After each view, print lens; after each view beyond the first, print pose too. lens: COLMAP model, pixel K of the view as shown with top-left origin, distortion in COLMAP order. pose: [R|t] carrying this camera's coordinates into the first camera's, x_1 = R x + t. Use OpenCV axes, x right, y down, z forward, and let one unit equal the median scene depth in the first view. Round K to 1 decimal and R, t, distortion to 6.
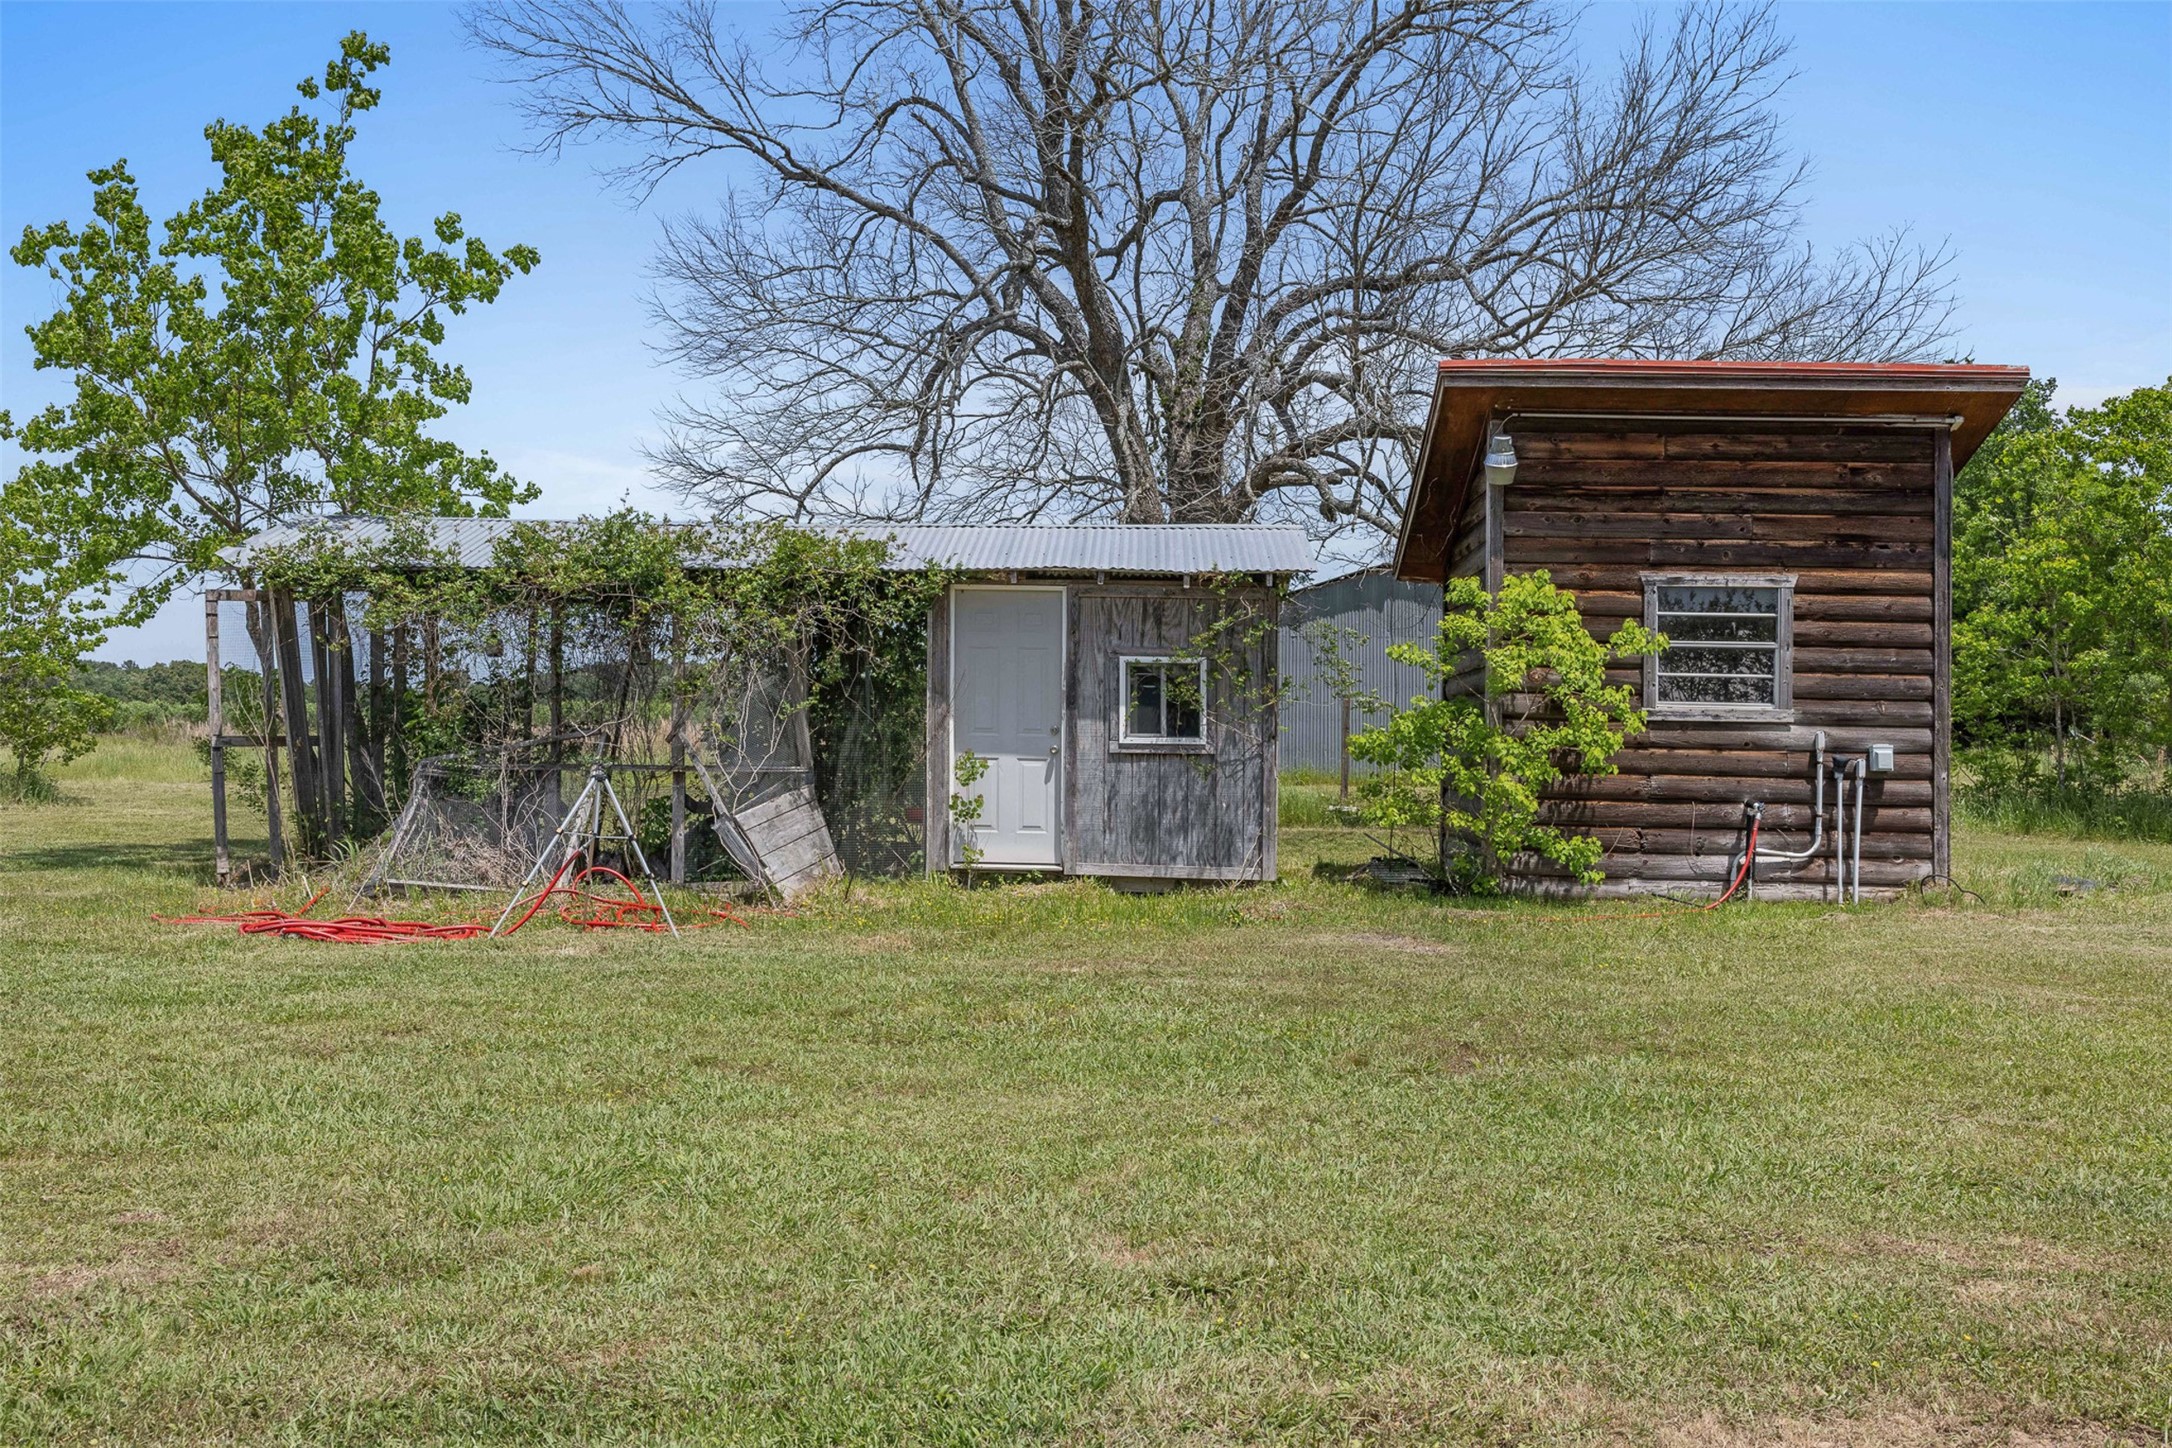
lens RADIAL K [[2072.1, 0, 1082.5], [0, 2072.1, 729.4], [0, 0, 1]] dist [-0.003922, 0.000000]
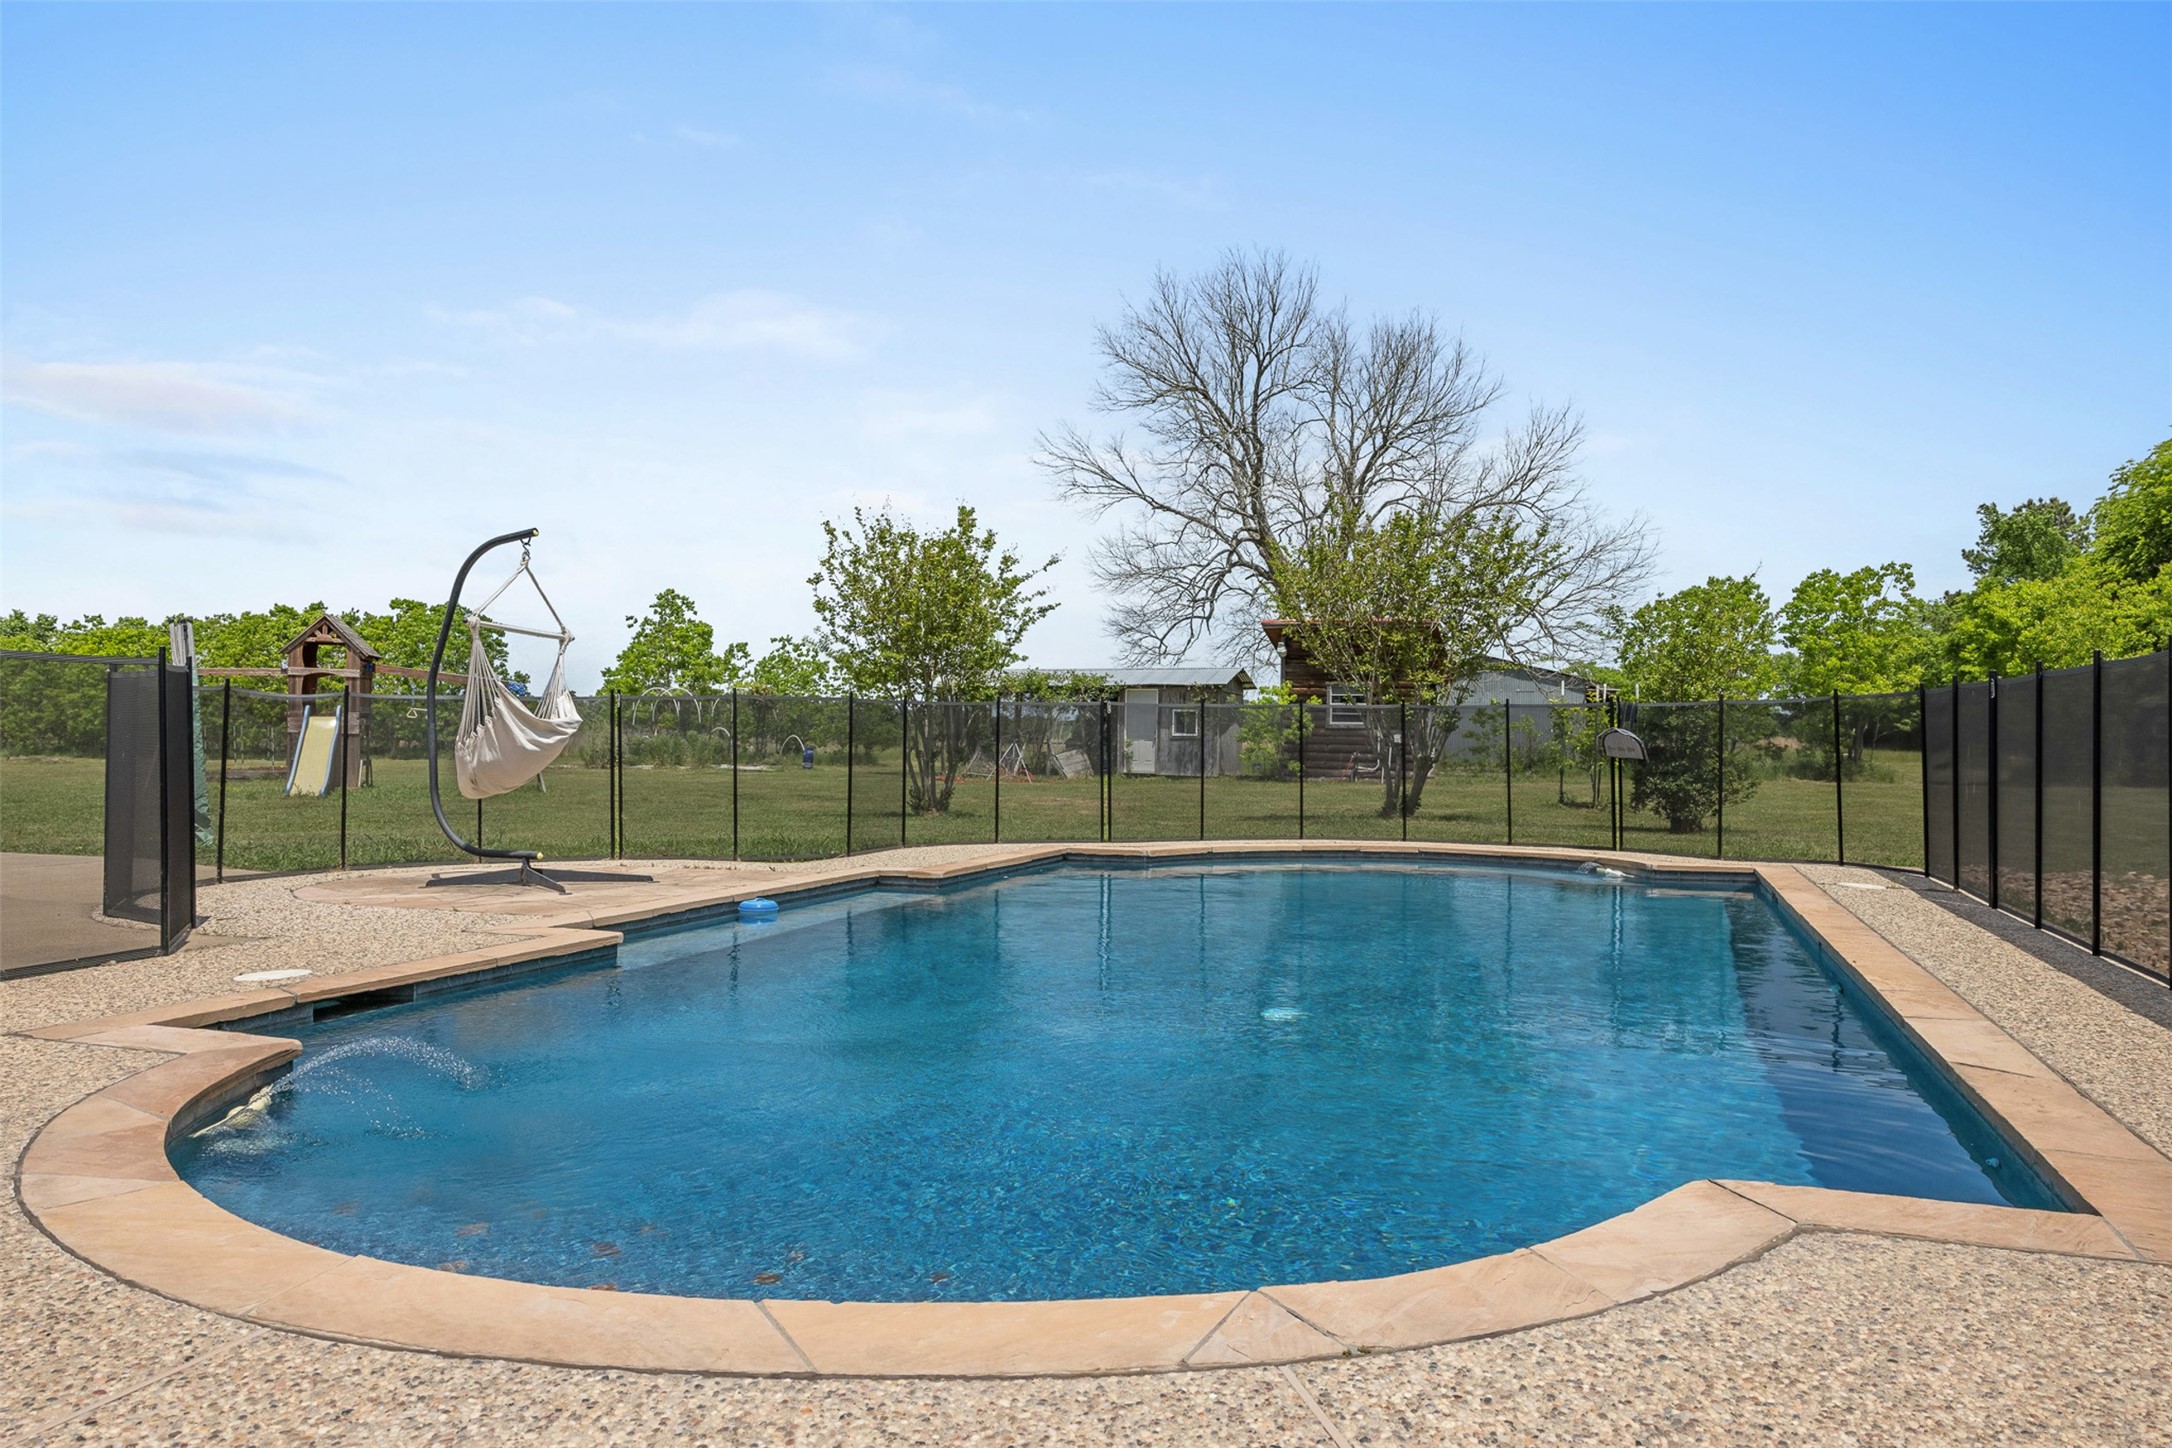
lens RADIAL K [[1506.4, 0, 1088.1], [0, 1506.4, 724.0], [0, 0, 1]] dist [-0.000657, -0.000017]
pose [[0.950451, -0.006518, -0.310807, 0.637351], [0.001328, 0.999856, -0.016909, 0.028485], [0.310872, 0.015658, 0.950323, -1.333410]]
